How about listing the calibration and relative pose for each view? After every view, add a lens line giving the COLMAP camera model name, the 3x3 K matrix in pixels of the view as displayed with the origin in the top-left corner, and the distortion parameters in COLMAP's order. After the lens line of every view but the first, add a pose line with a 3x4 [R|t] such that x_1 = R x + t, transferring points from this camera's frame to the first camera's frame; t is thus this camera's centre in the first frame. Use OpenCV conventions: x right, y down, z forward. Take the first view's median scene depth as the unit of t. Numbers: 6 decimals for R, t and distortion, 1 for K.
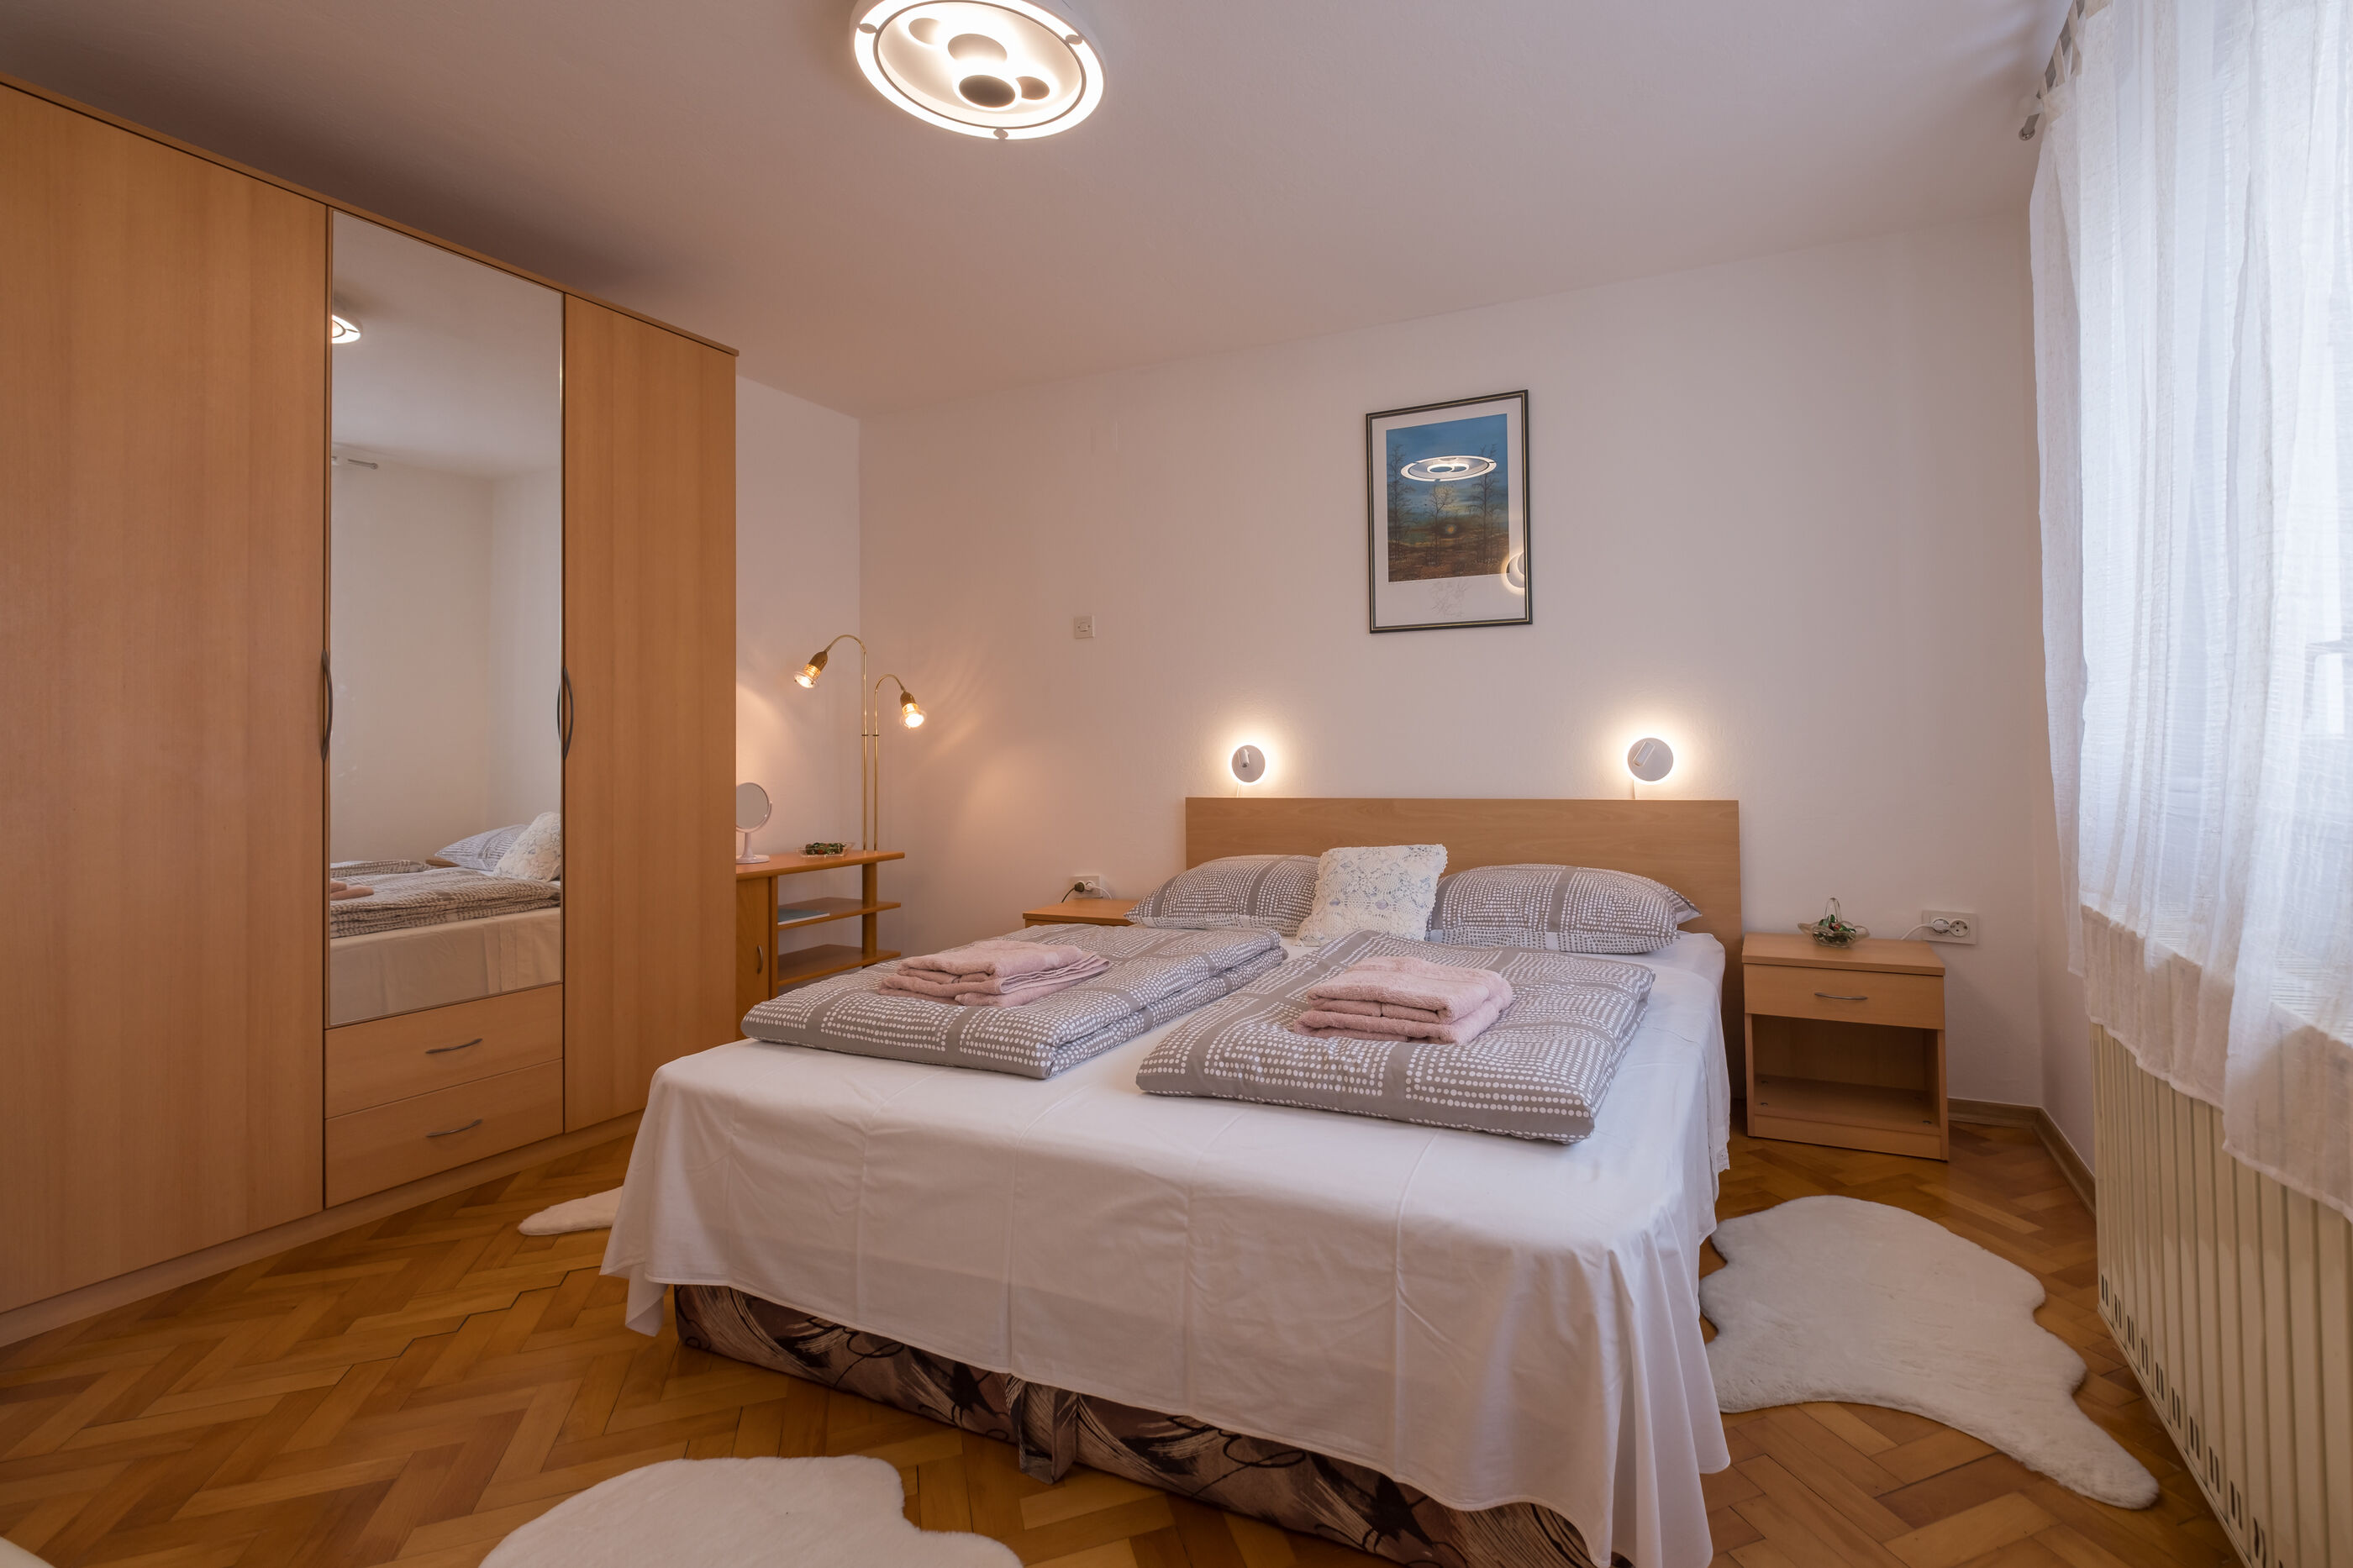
lens RADIAL K [[1014.0, 0, 1324.3], [0, 1014.0, 739.5], [0, 0, 1]] dist [0.002230, 0.000039]
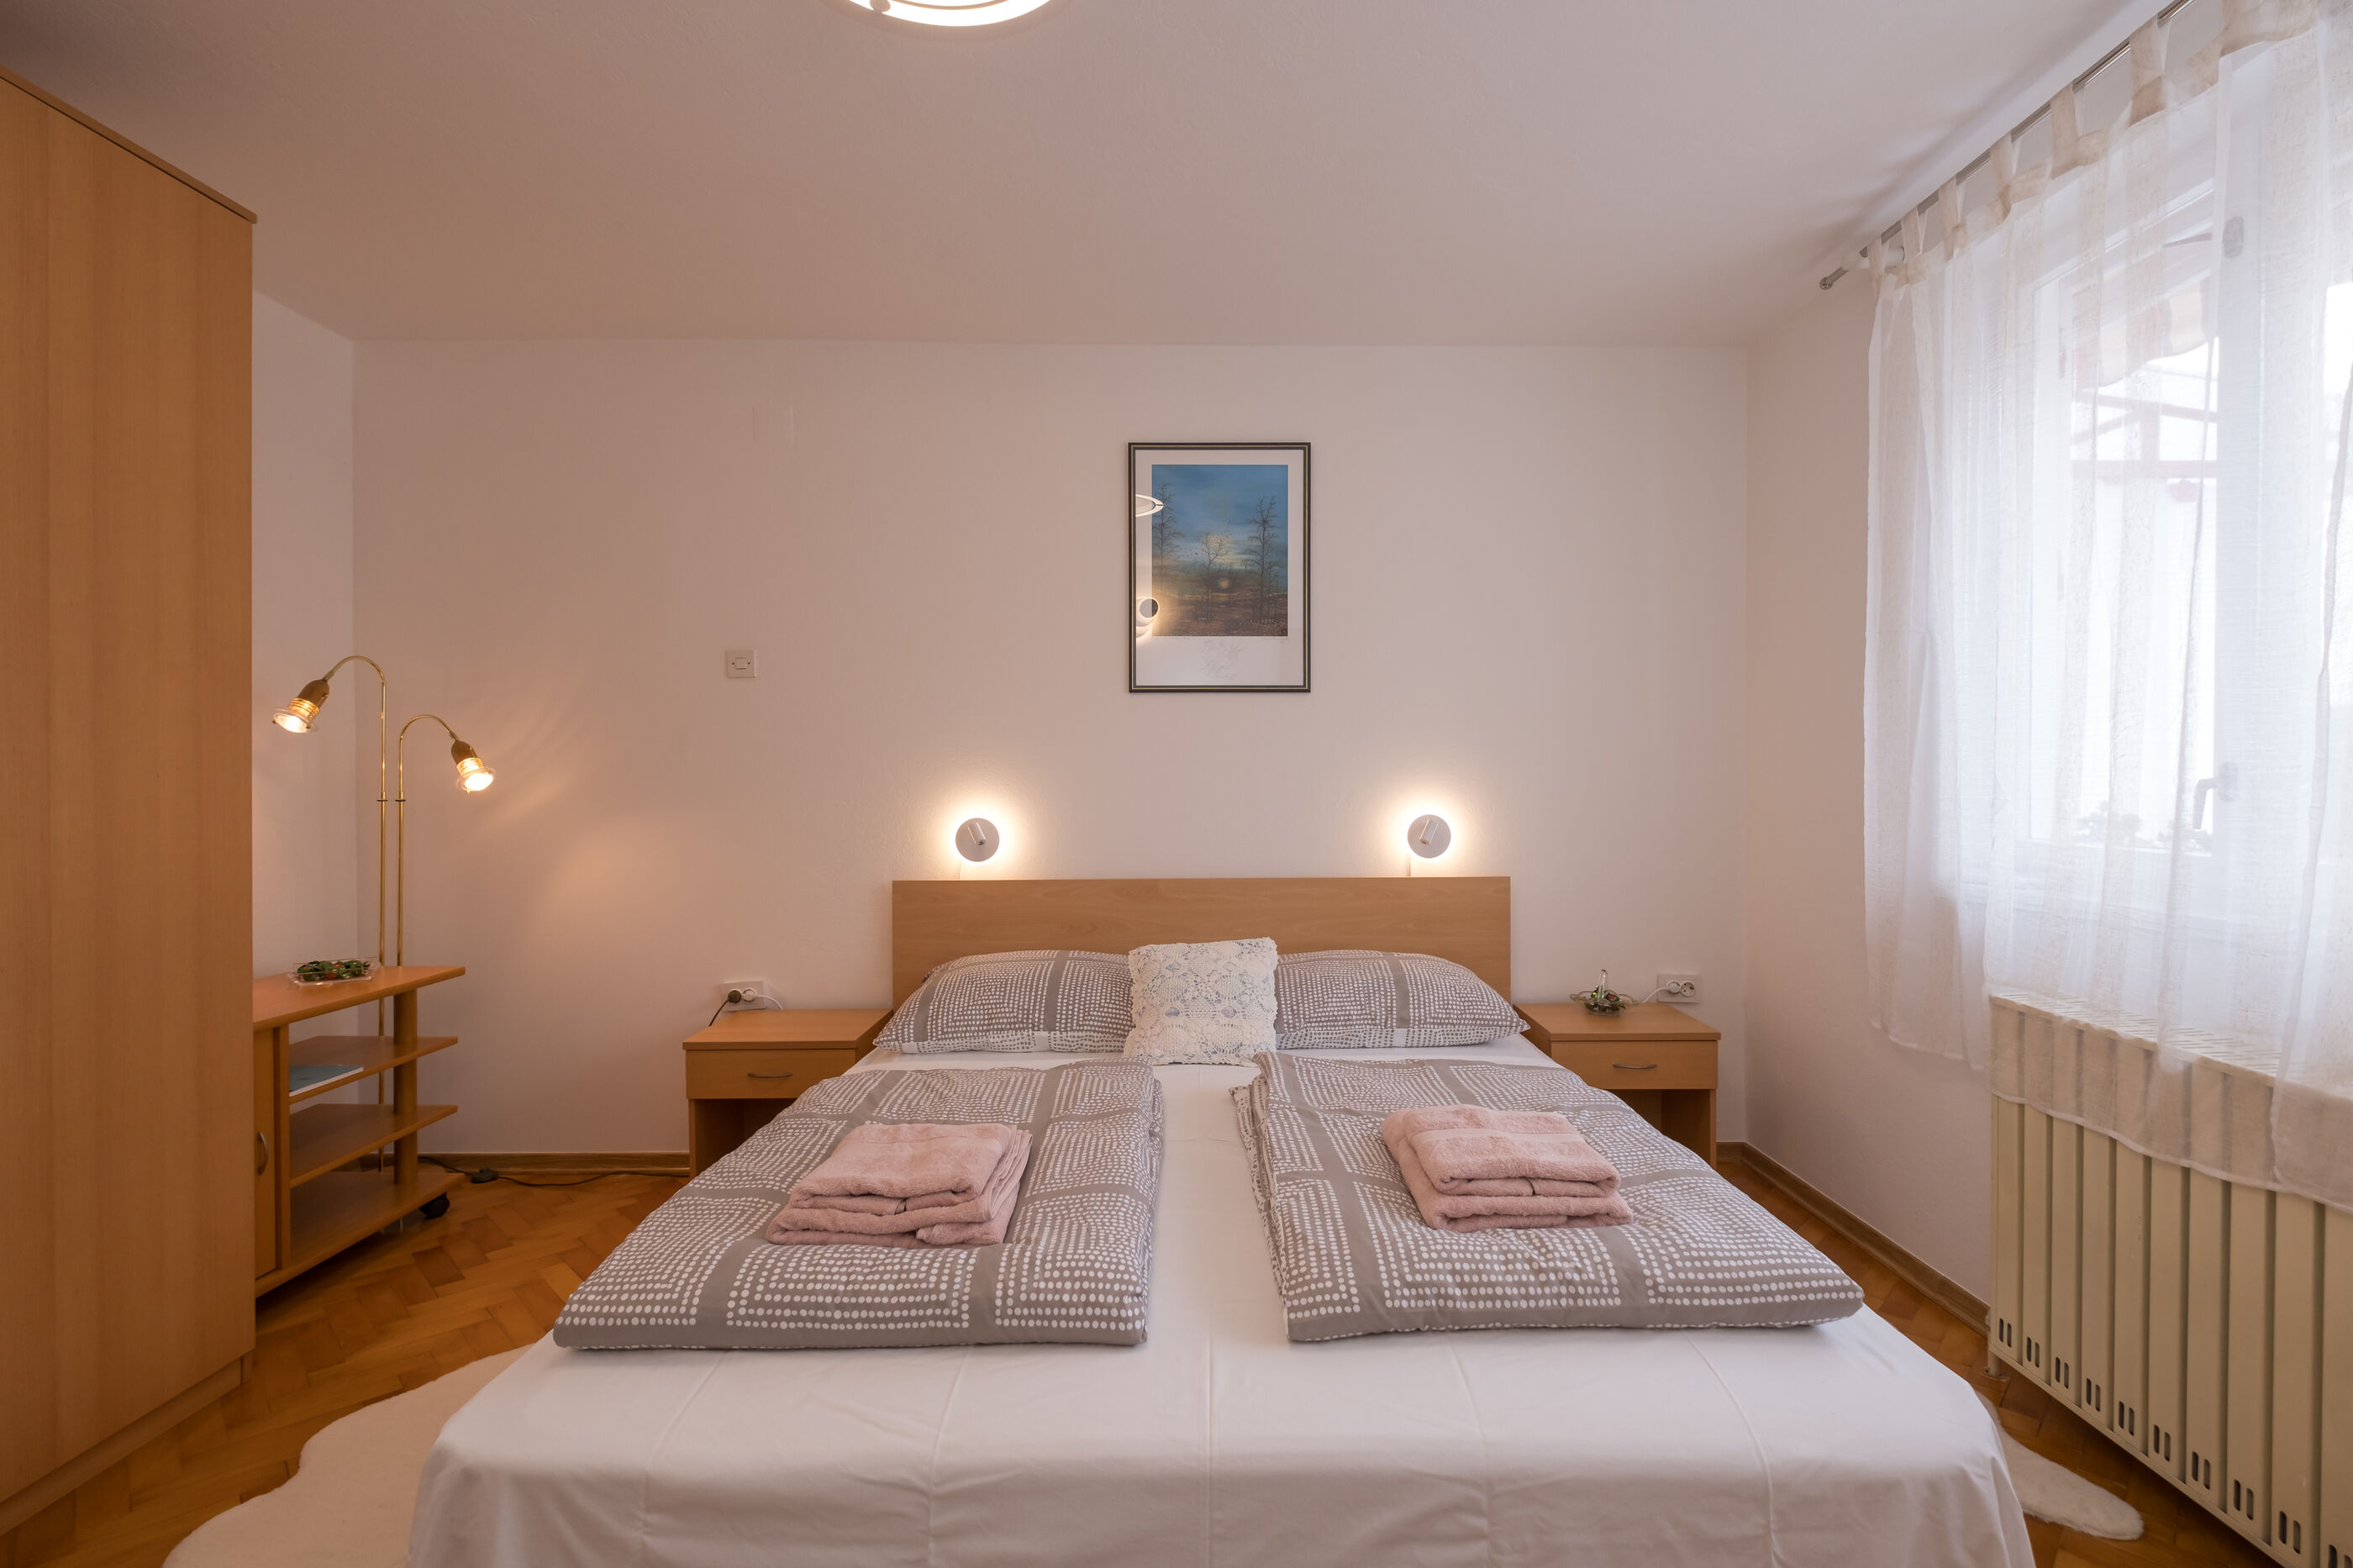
lens RADIAL K [[1027.4, 0, 1176.5], [0, 1027.4, 784.0], [0, 0, 1]] dist [0.003394, -0.006198]
pose [[0.917885, 0.005172, 0.396812, -0.341347], [-0.013384, 0.999750, 0.017927, -0.051842], [-0.396620, -0.021766, 0.917725, 0.198462]]
